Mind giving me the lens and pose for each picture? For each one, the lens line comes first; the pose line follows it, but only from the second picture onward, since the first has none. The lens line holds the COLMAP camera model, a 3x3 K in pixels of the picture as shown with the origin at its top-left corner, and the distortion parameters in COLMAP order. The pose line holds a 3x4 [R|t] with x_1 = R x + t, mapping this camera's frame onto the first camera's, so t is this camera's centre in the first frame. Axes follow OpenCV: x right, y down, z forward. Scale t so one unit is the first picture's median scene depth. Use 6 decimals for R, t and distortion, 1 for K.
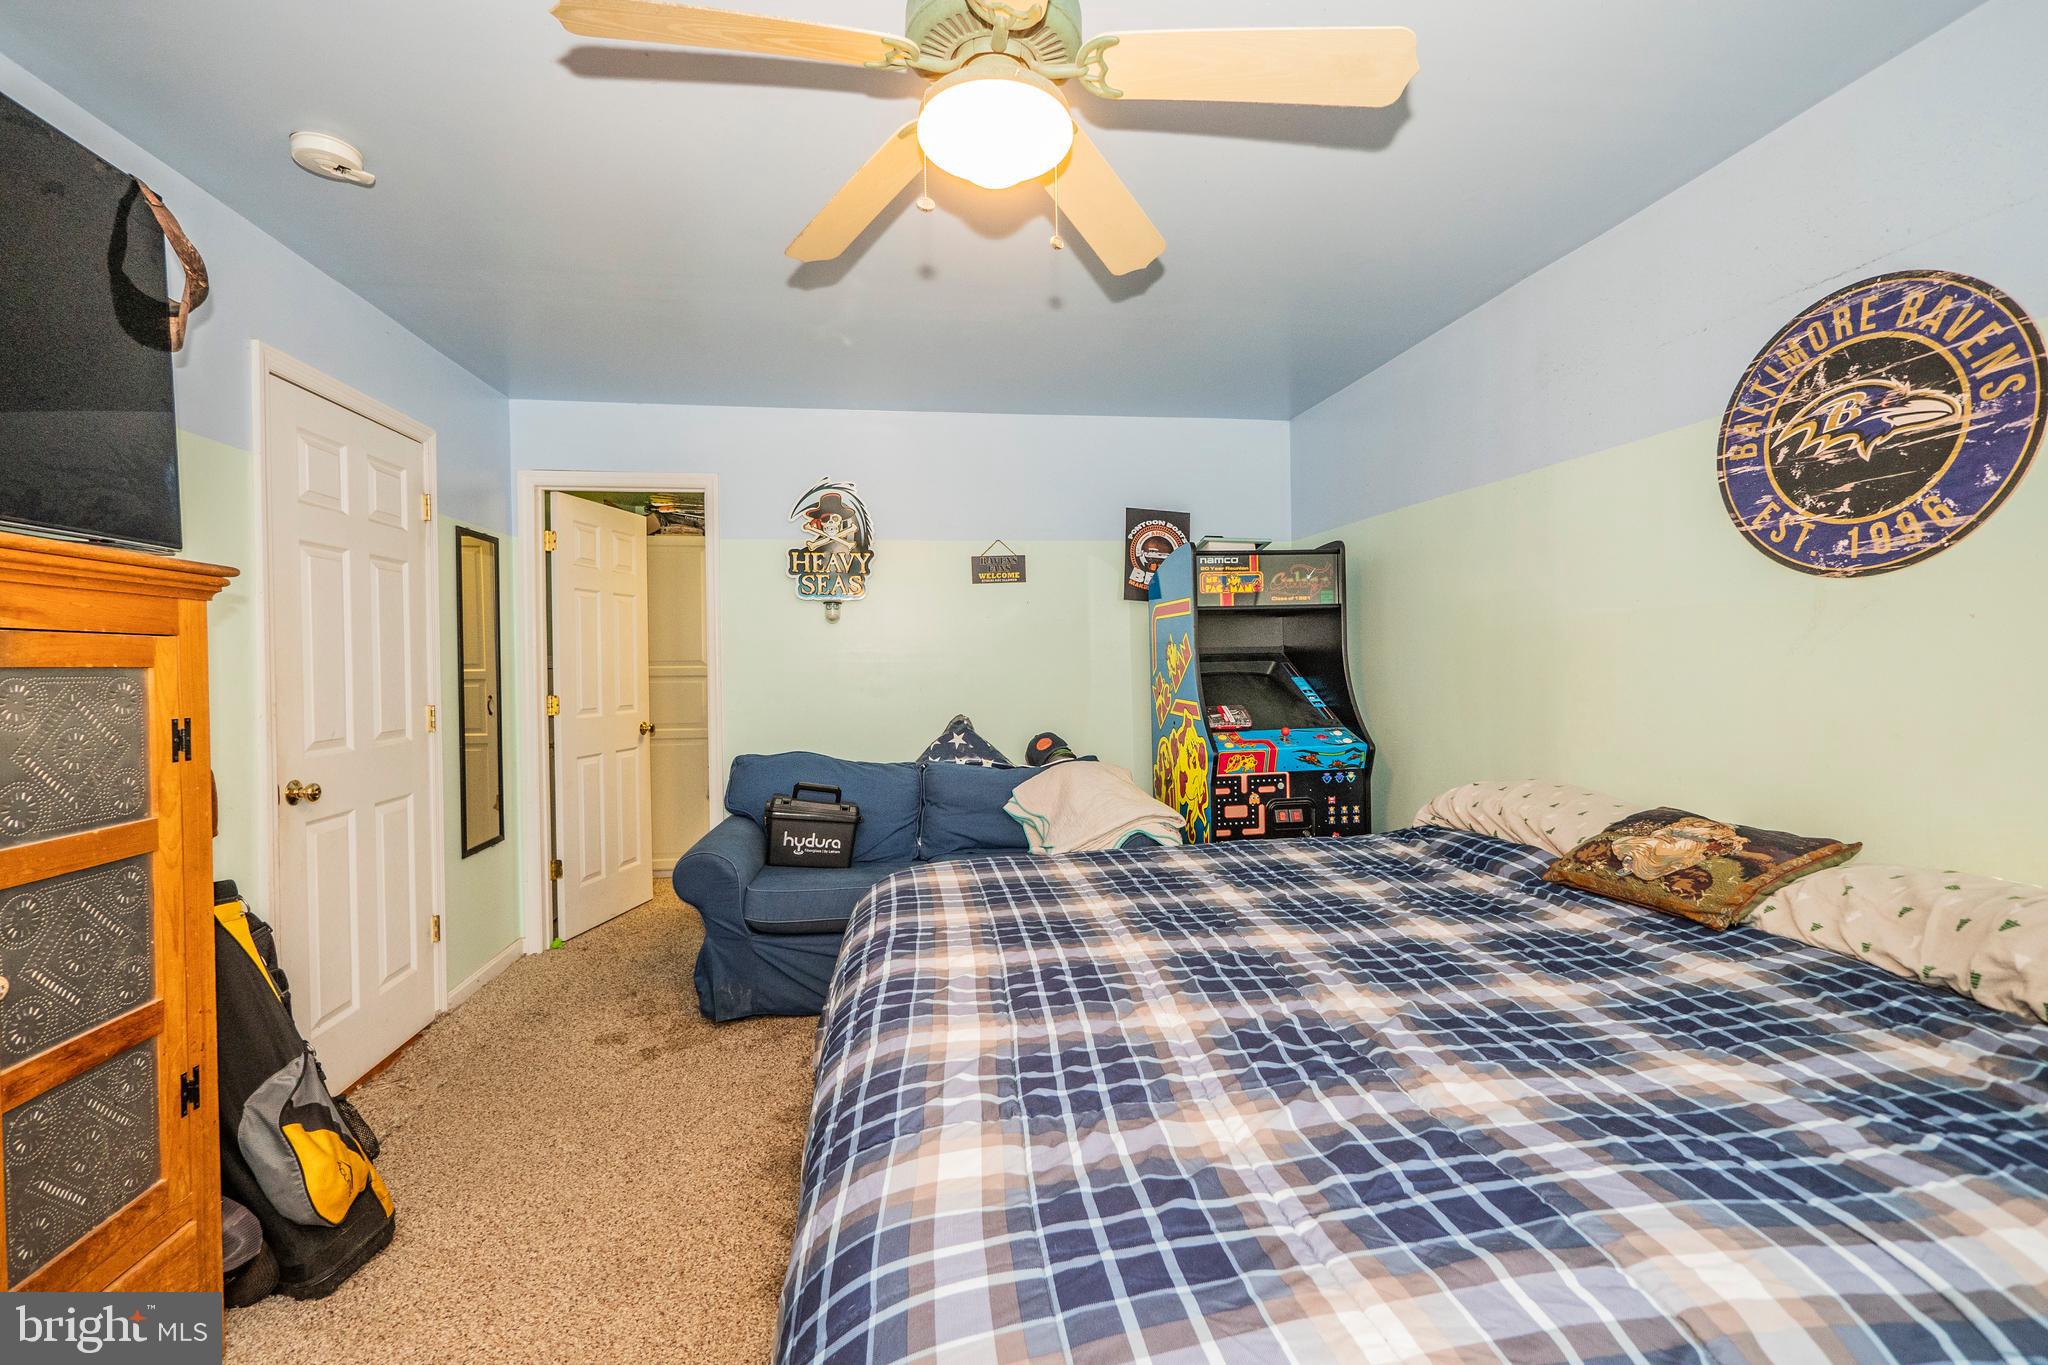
lens RADIAL K [[861.6, 0, 1017.2], [0, 861.6, 670.2], [0, 0, 1]] dist [-0.004610, 0.000521]
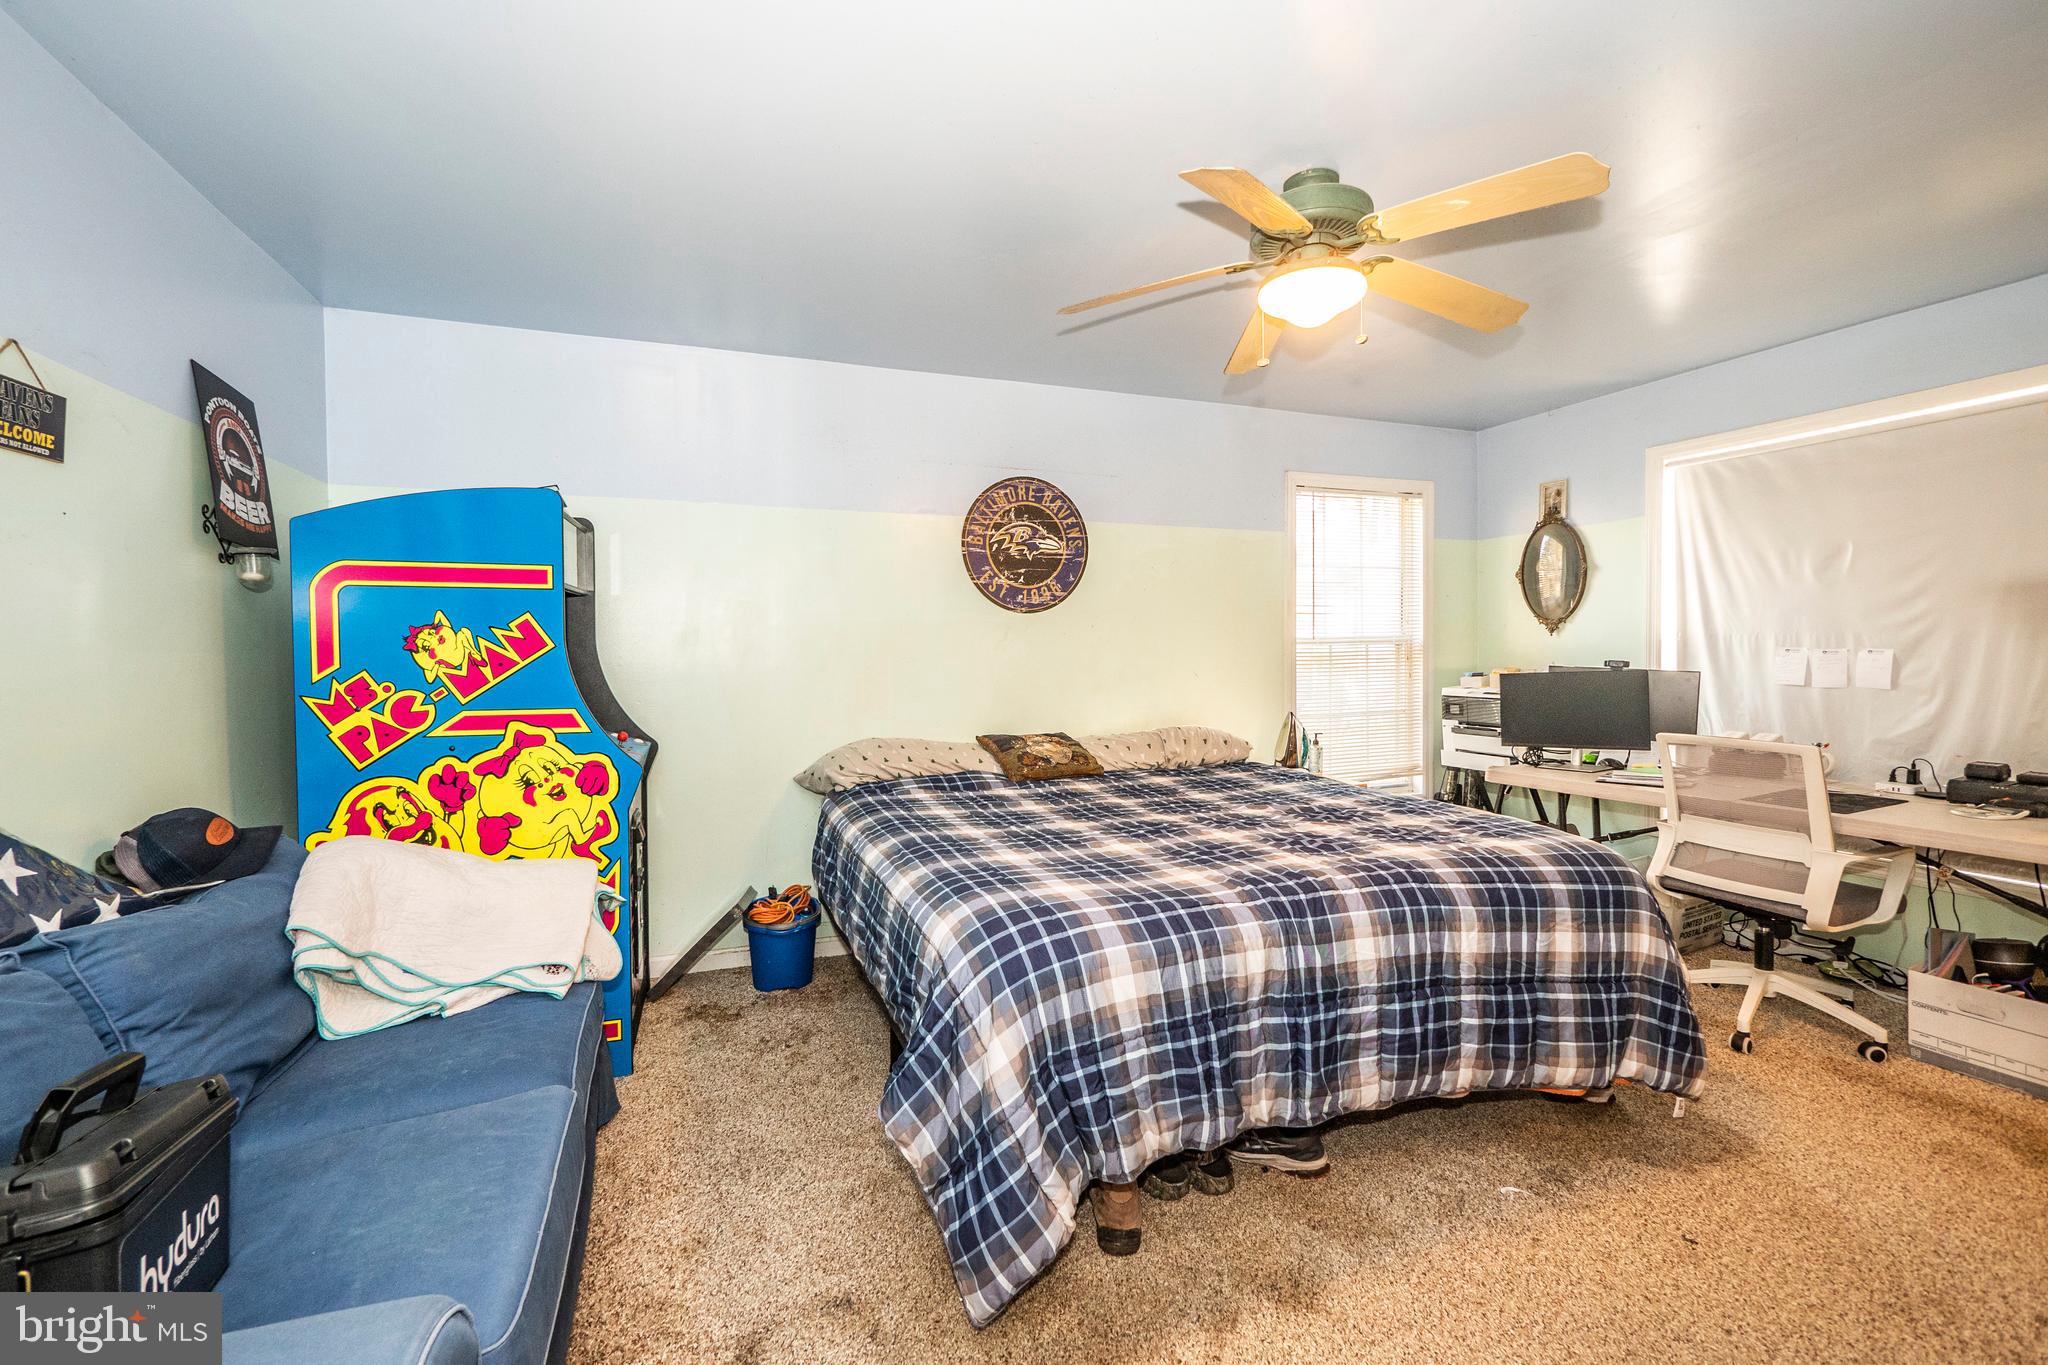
lens RADIAL K [[861.6, 0, 1013.0], [0, 861.6, 672.4], [0, 0, 1]] dist [-0.004610, 0.000521]
pose [[-0.205403, -0.008953, 0.978637, -0.631093], [0.023798, 0.999617, 0.014140, 0.004492], [-0.978388, 0.026194, -0.205111, 0.829223]]
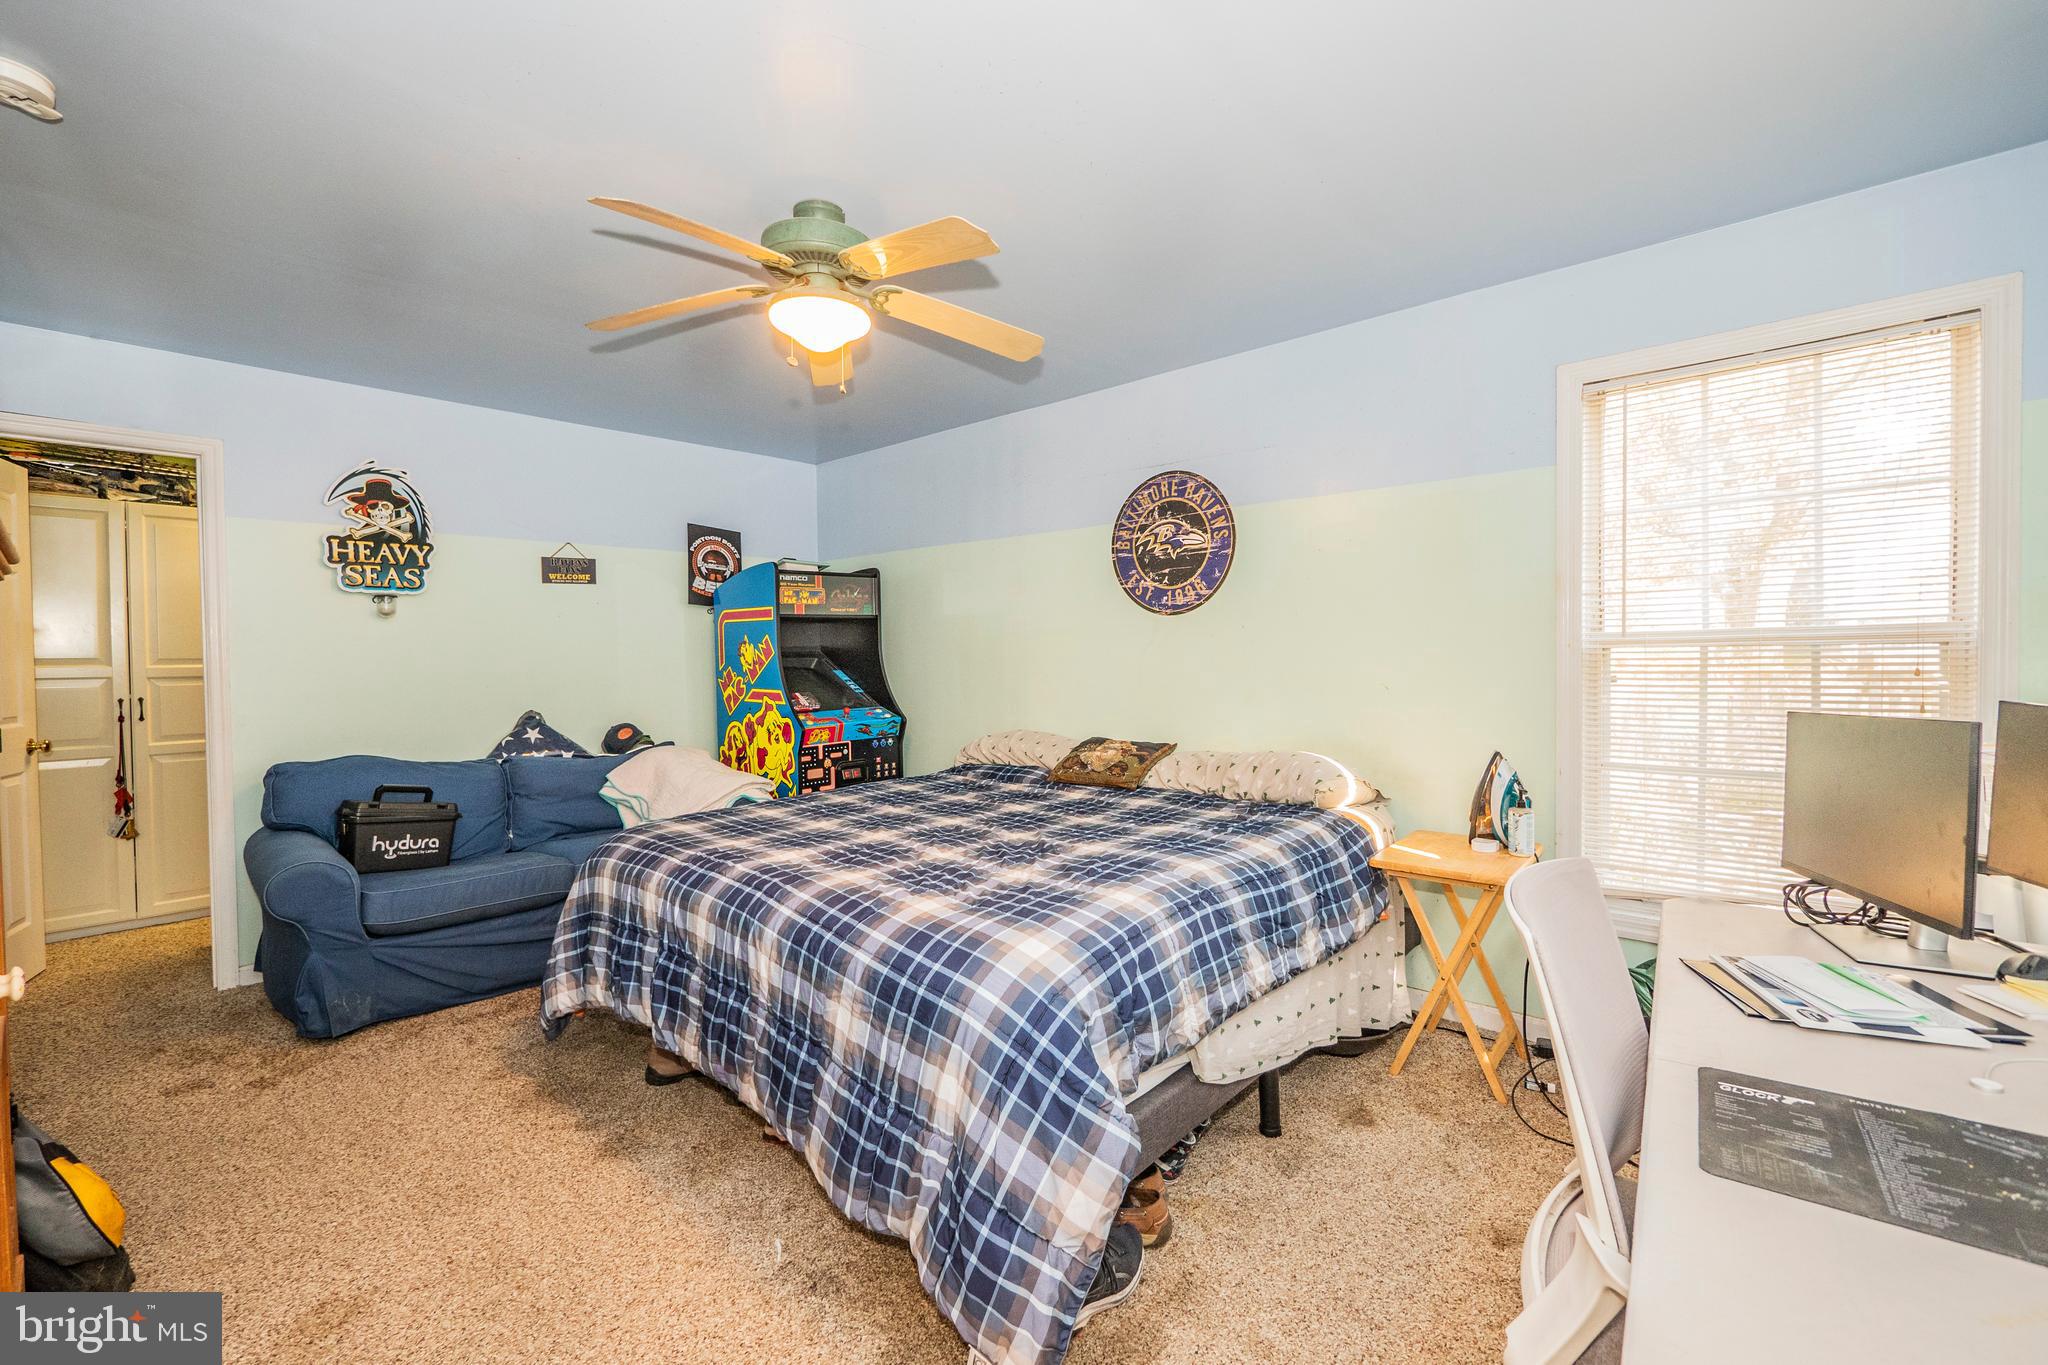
lens RADIAL K [[861.6, 0, 1011.5], [0, 861.6, 671.5], [0, 0, 1]] dist [-0.004610, 0.000521]
pose [[0.777521, -0.010674, 0.628766, -0.338404], [0.008561, 0.999943, 0.006388, 0.004842], [-0.628798, 0.000416, 0.777568, -0.198144]]
